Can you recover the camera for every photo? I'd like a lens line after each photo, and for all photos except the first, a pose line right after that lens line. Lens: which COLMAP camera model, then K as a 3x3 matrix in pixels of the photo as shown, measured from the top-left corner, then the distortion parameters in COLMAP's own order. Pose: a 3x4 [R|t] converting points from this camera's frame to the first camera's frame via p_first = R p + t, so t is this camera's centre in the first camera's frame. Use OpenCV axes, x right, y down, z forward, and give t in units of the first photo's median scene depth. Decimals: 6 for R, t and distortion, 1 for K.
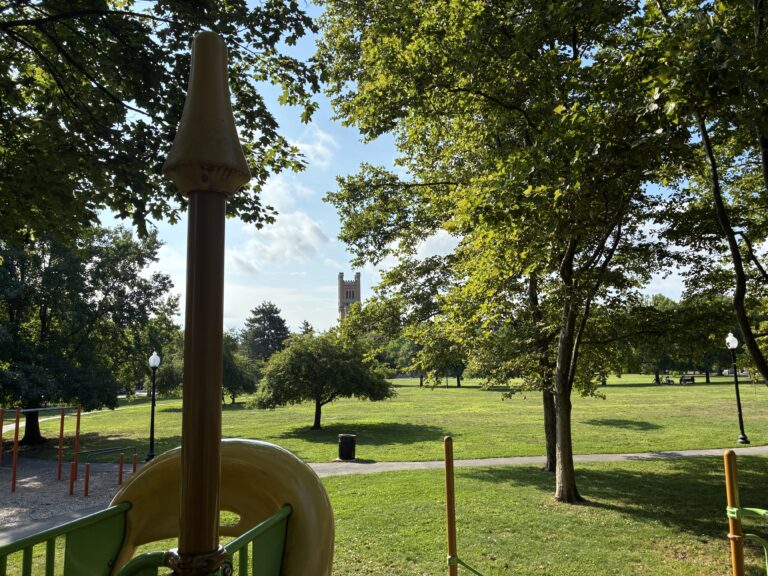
lens RADIAL K [[582.8, 0, 384.0], [0, 582.8, 288.0], [0, 0, 1]] dist [-0.002193, -0.000243]
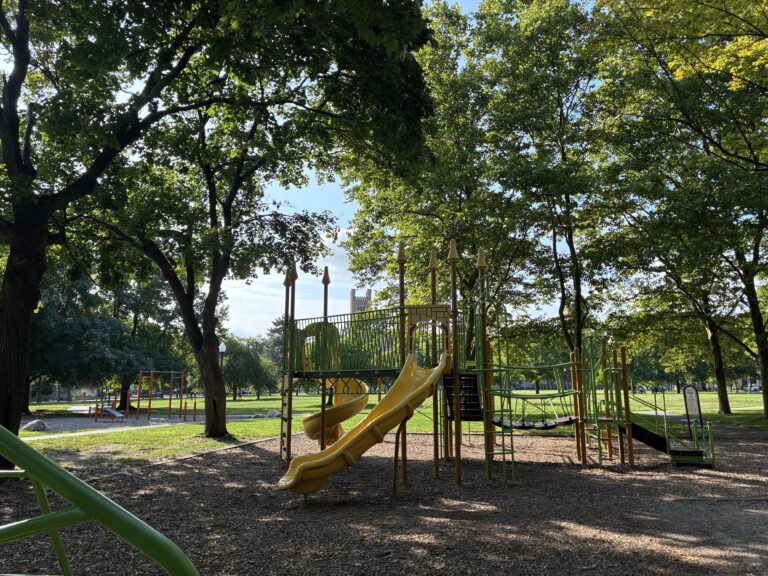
lens RADIAL K [[582.8, 0, 384.0], [0, 582.8, 288.0], [0, 0, 1]] dist [-0.002193, -0.000243]
pose [[0.999716, 0.013289, -0.019788, 0.049164], [-0.013851, 0.999497, -0.028515, 0.006688], [0.019399, 0.028781, 0.999398, -0.526060]]
